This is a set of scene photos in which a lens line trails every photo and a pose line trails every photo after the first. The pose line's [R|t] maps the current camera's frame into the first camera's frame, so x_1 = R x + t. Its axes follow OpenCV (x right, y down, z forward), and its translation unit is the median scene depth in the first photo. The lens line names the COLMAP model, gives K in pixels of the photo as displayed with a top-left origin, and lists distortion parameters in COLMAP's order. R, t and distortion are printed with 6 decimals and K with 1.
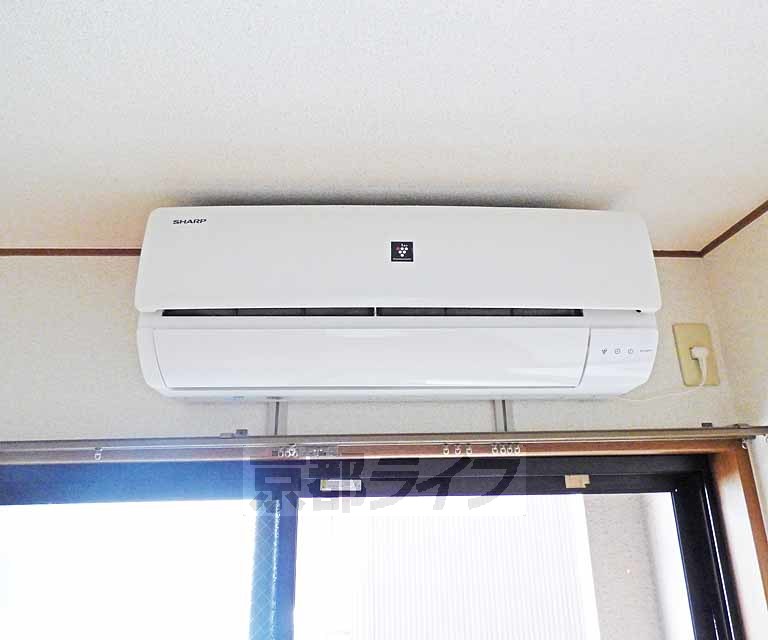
lens RADIAL K [[519.0, 0, 384.0], [0, 519.0, 320.0], [0, 0, 1]] dist [-0.026480, -0.002431]
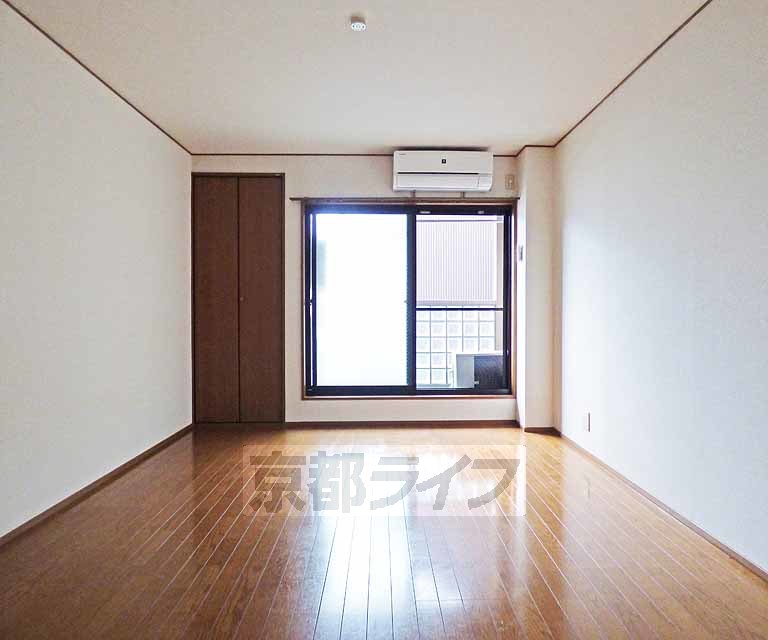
lens RADIAL K [[519.0, 0, 384.0], [0, 519.0, 320.0], [0, 0, 1]] dist [-0.026480, -0.002431]
pose [[0.999901, 0.011412, -0.008261, -0.418150], [-0.008043, 0.943826, 0.330345, -0.278641], [0.011567, -0.330246, 0.943824, -3.685401]]
